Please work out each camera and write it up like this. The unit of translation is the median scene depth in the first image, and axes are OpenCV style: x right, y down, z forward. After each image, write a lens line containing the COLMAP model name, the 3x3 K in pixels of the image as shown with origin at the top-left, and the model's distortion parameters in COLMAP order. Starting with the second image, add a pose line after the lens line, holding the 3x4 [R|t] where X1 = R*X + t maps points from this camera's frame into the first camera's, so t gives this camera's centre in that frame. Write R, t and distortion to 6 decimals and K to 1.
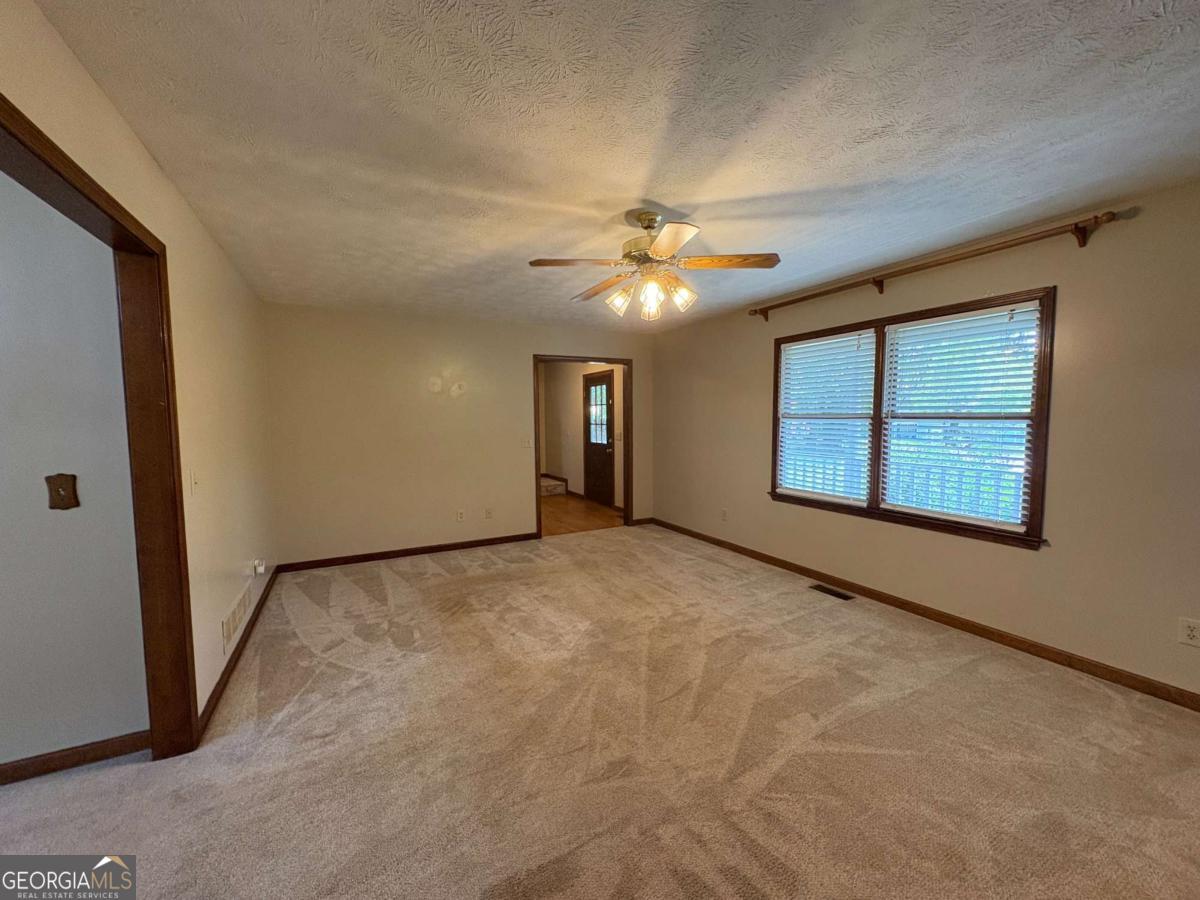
lens RADIAL K [[479.2, 0, 598.7], [0, 479.2, 451.1], [0, 0, 1]] dist [-0.000446, 0.000005]
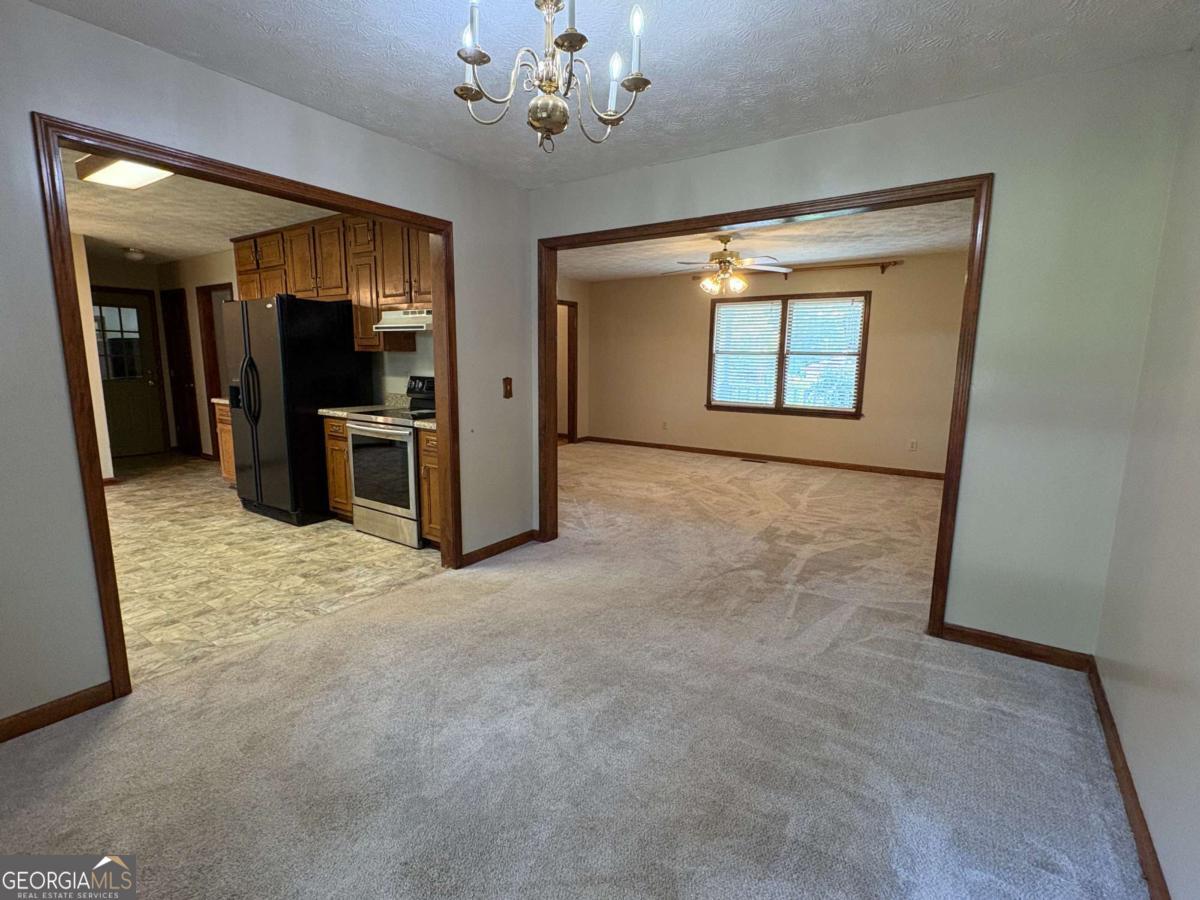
lens RADIAL K [[573.8, 0, 596.6], [0, 573.8, 450.9], [0, 0, 1]] dist [-0.001334, 0.000030]
pose [[0.885185, -0.061520, 0.461155, -1.006075], [0.018277, 0.995052, 0.097662, 0.064350], [-0.464881, -0.078020, 0.881929, -0.540527]]
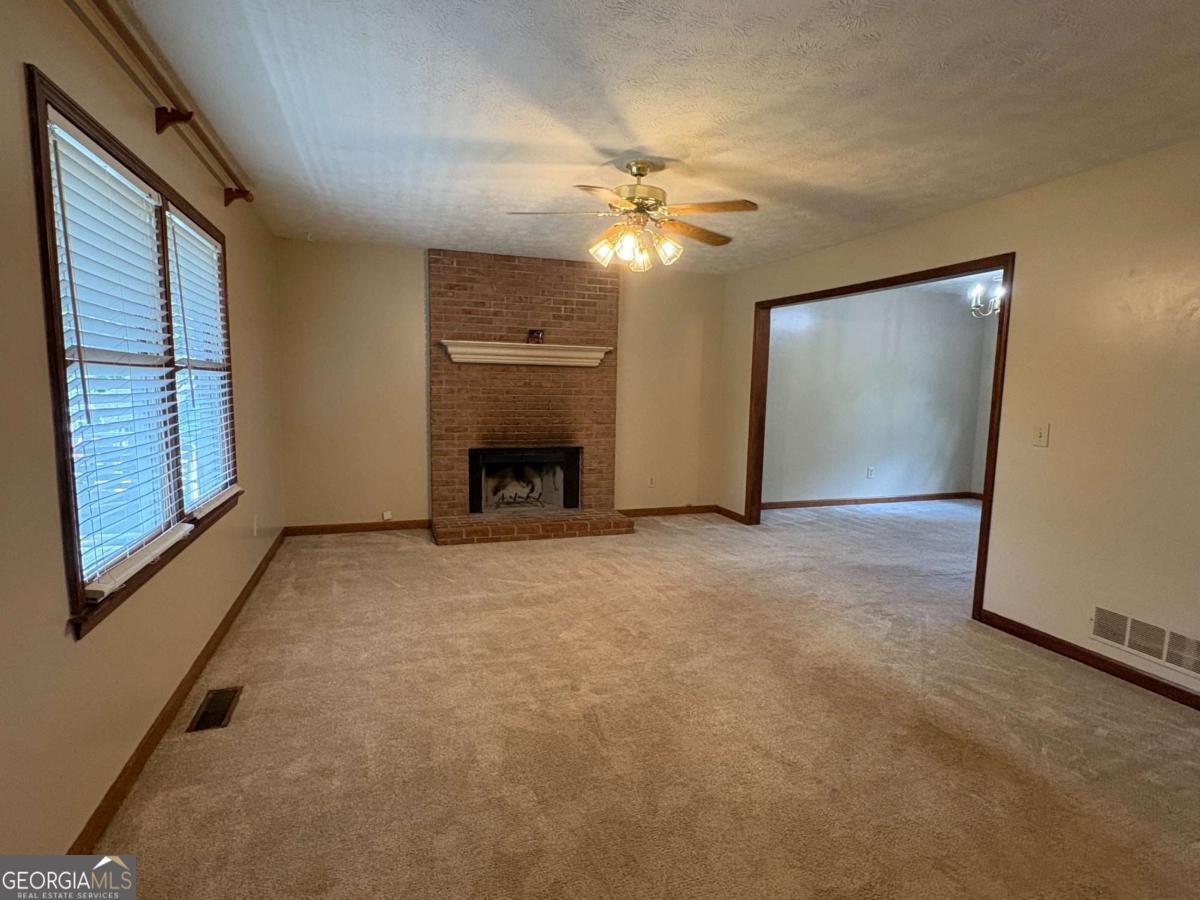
lens RADIAL K [[621.4, 0, 600.0], [0, 621.4, 450.0], [0, 0, 1]] dist [-0.000821, 0.000006]
pose [[-0.988578, -0.030313, 0.147633, -0.011960], [-0.003337, 0.983726, 0.179644, -0.110507], [-0.150676, 0.177099, -0.972591, 1.723200]]
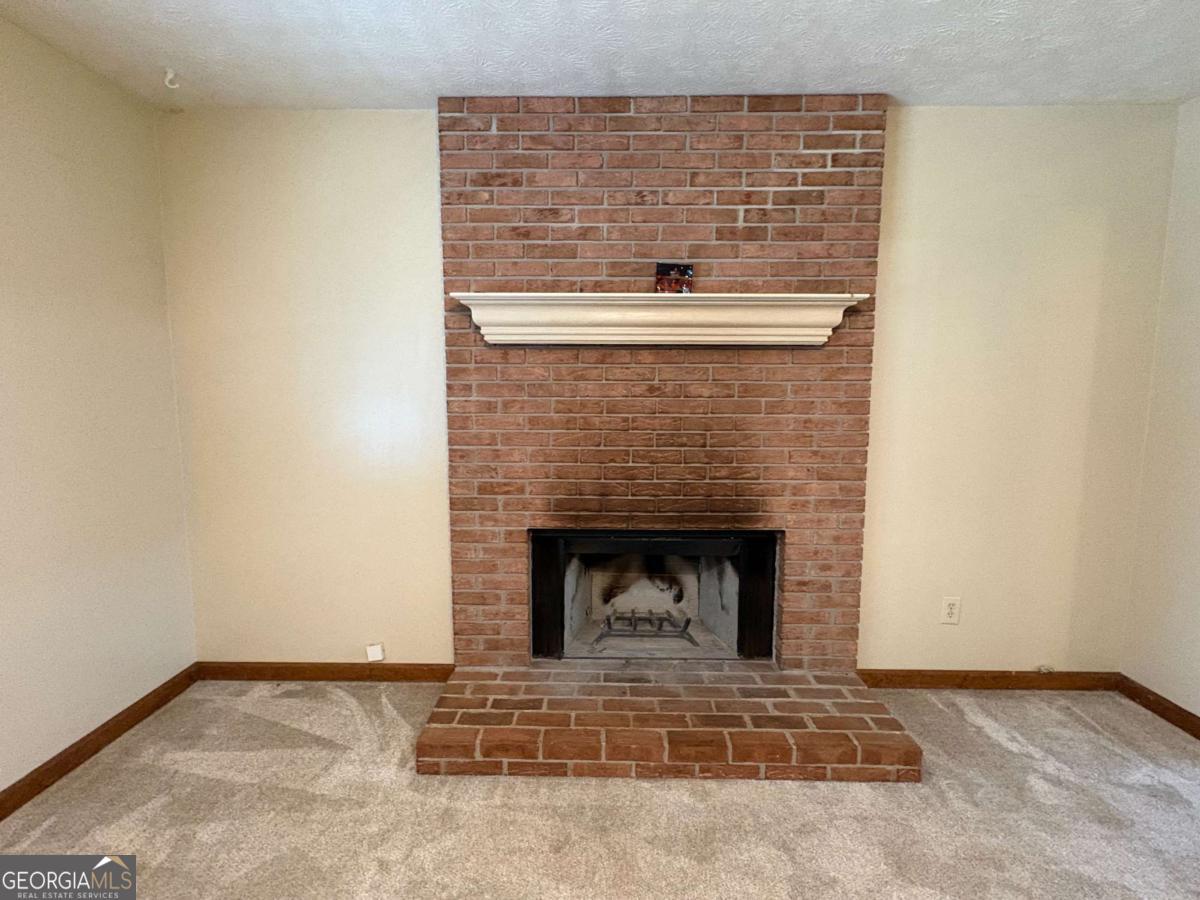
lens RADIAL K [[573.8, 0, 596.6], [0, 573.8, 450.9], [0, 0, 1]] dist [-0.001334, 0.000030]
pose [[-0.875454, -0.047910, 0.480920, 0.160822], [0.037871, 0.985214, 0.167088, -0.029162], [-0.481815, 0.164491, -0.860696, 0.730976]]
